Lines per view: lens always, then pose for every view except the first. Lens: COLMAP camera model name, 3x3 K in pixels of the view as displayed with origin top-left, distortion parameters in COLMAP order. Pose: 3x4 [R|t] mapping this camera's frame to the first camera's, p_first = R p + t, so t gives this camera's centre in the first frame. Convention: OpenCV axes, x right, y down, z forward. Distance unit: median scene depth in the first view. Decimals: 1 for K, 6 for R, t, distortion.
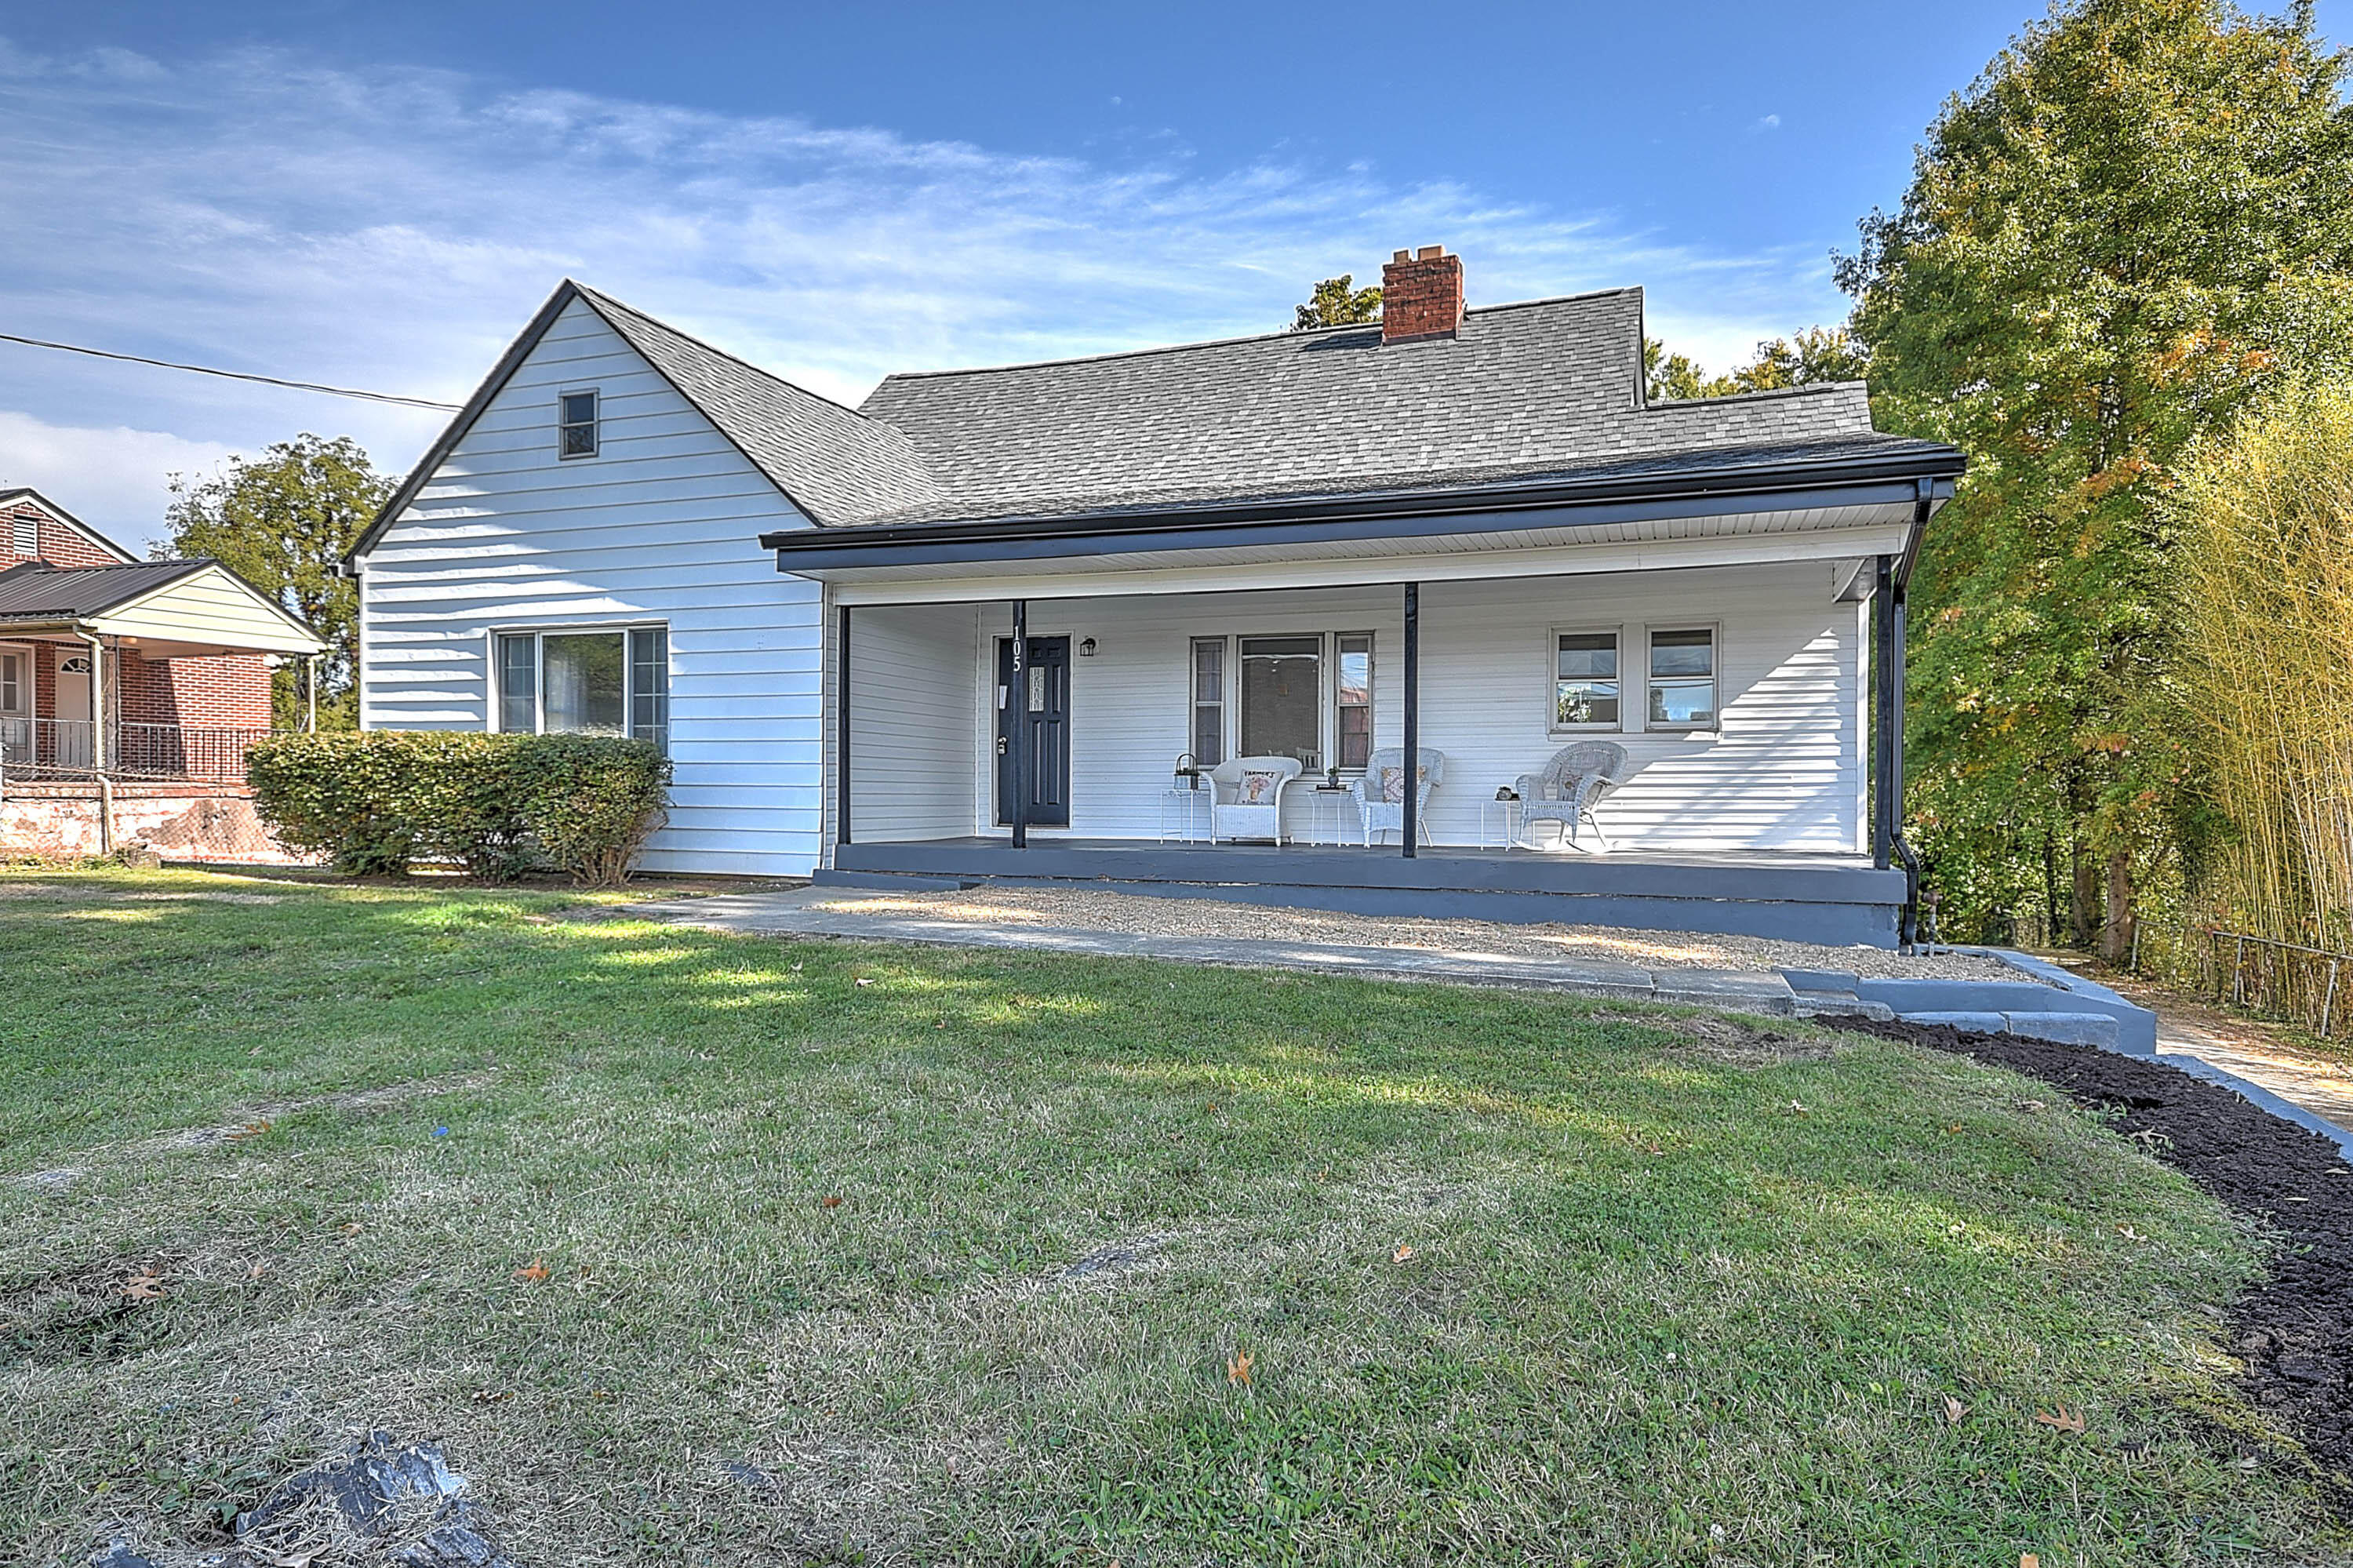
lens RADIAL K [[1296.2, 0, 1176.5], [0, 1296.2, 784.0], [0, 0, 1]] dist [0.029745, 0.001533]
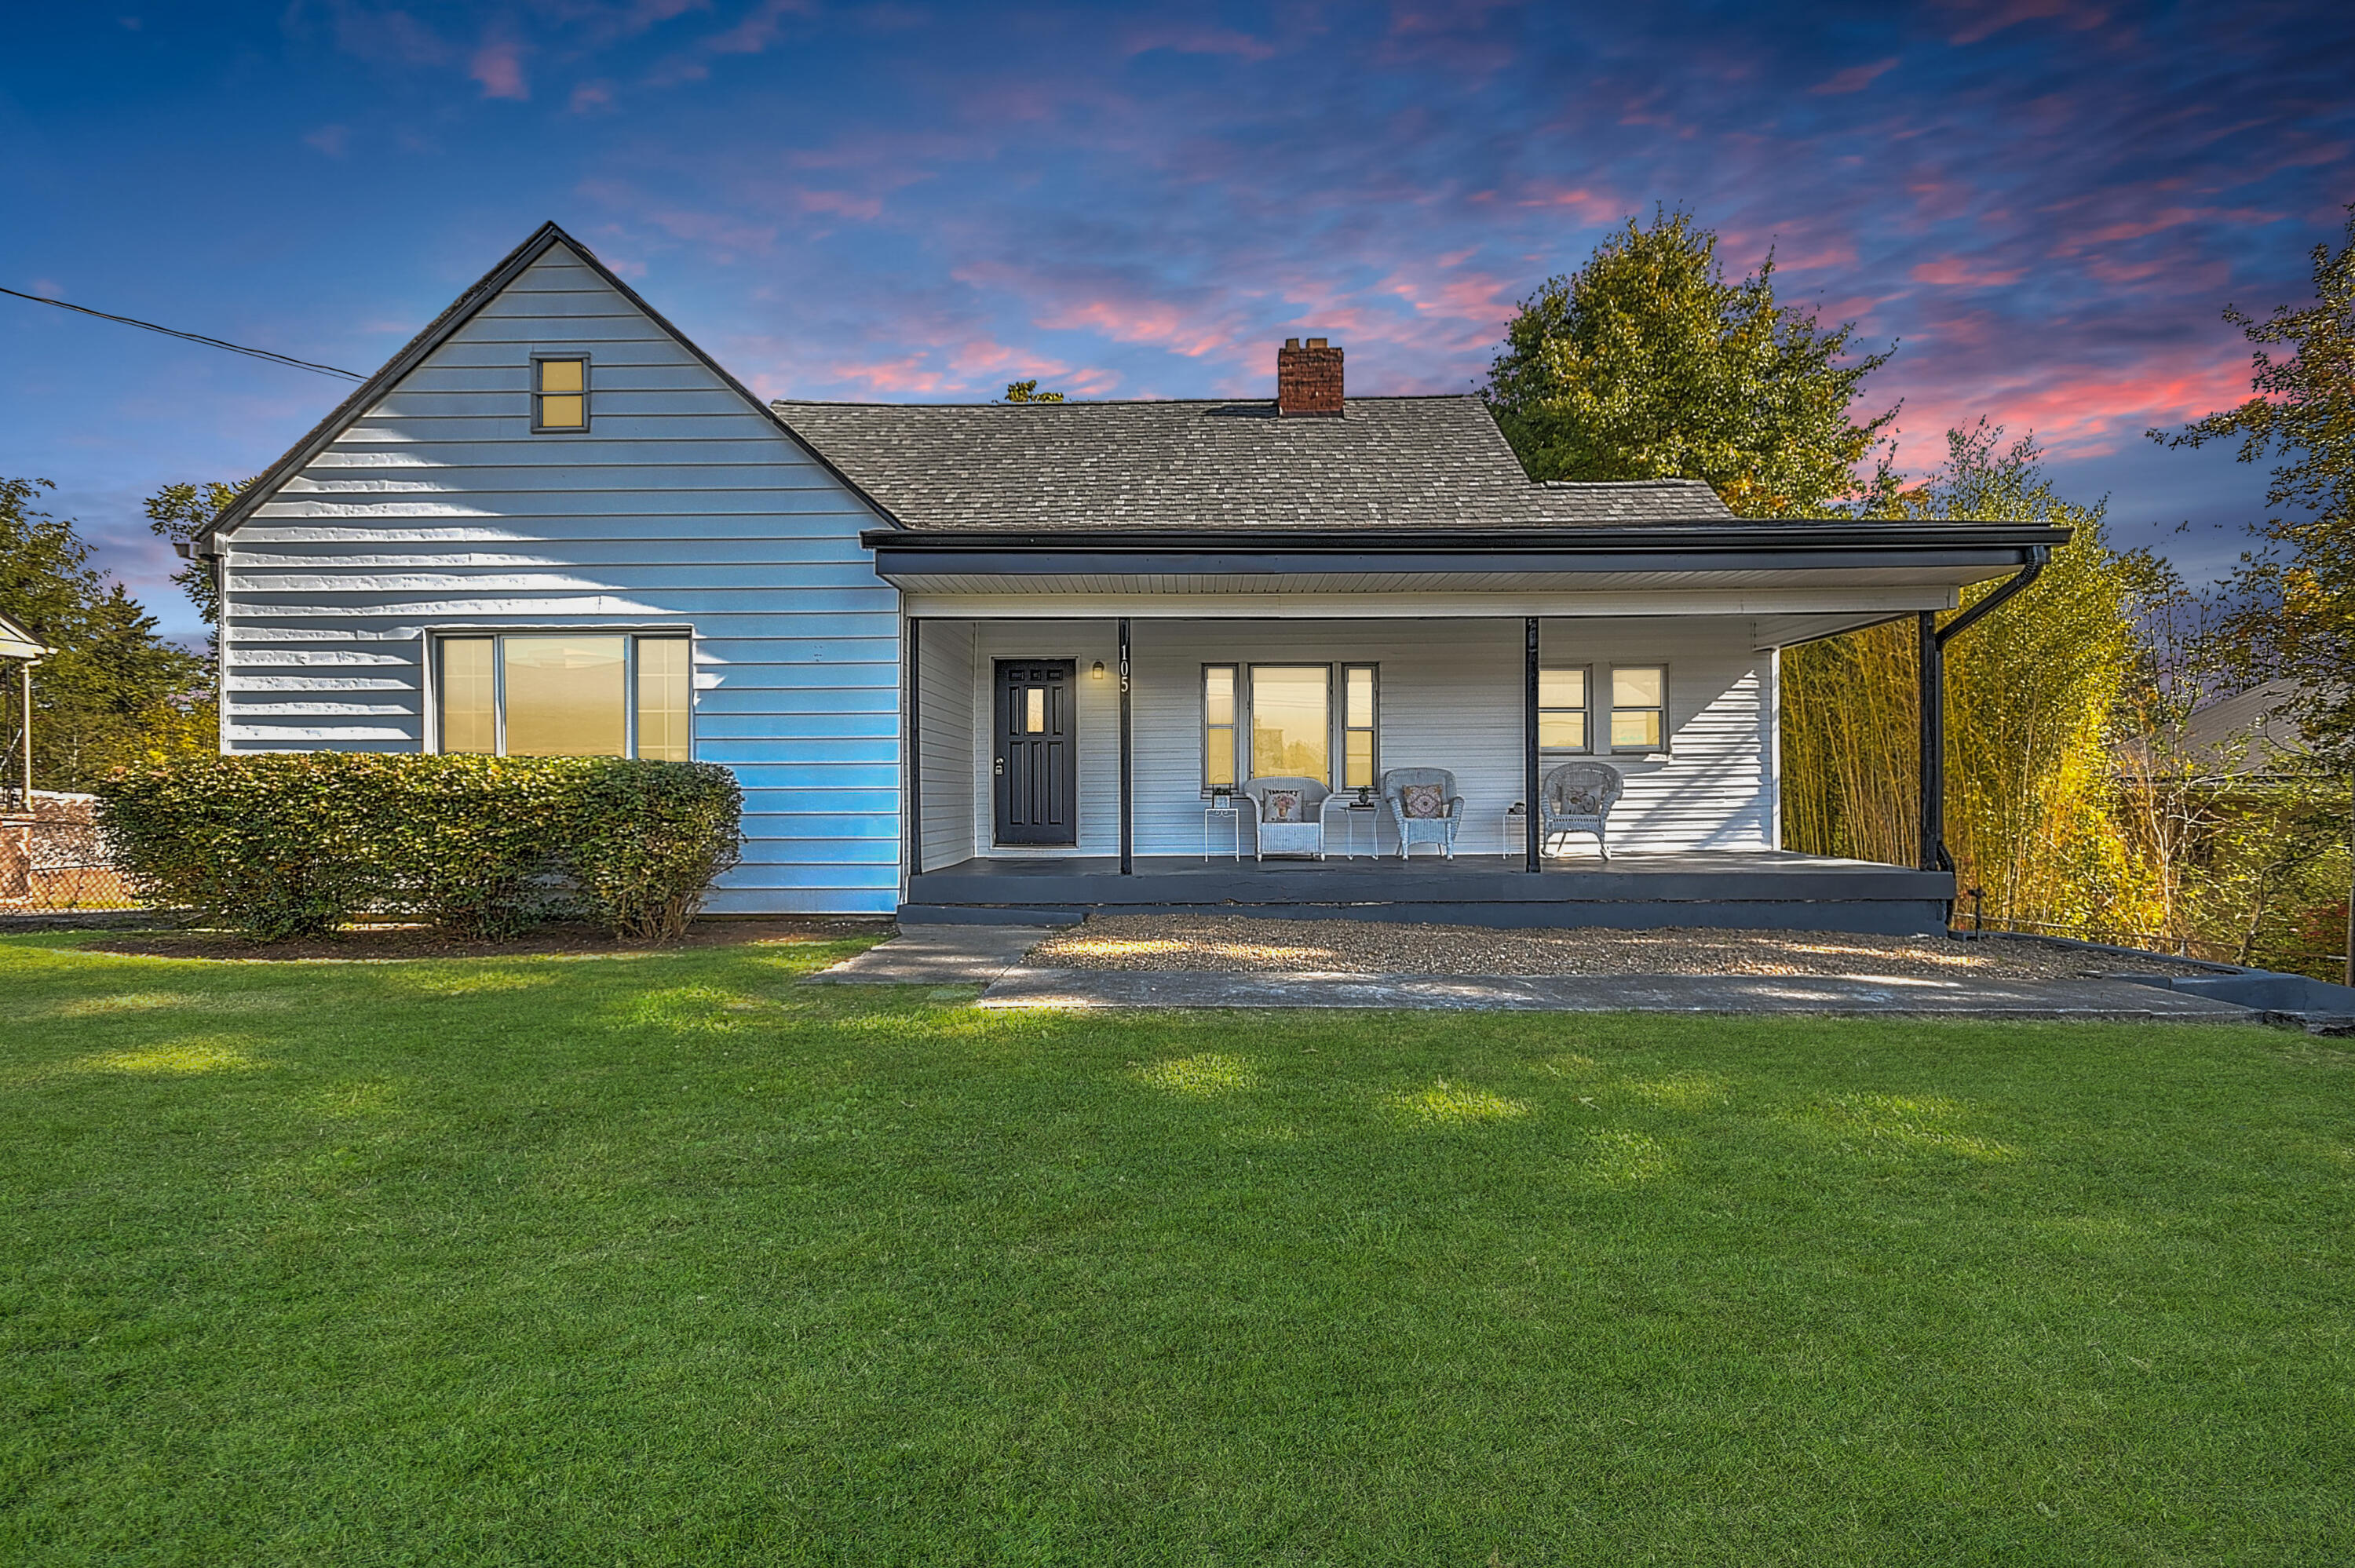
lens RADIAL K [[1012.6, 0, 1177.5], [0, 1012.6, 784.0], [0, 0, 1]] dist [0.018275, -0.014367]
pose [[0.943253, -0.009712, 0.331932, -0.291723], [0.011459, 0.999929, -0.003305, -0.013040], [-0.331876, 0.006921, 0.943298, 0.234787]]
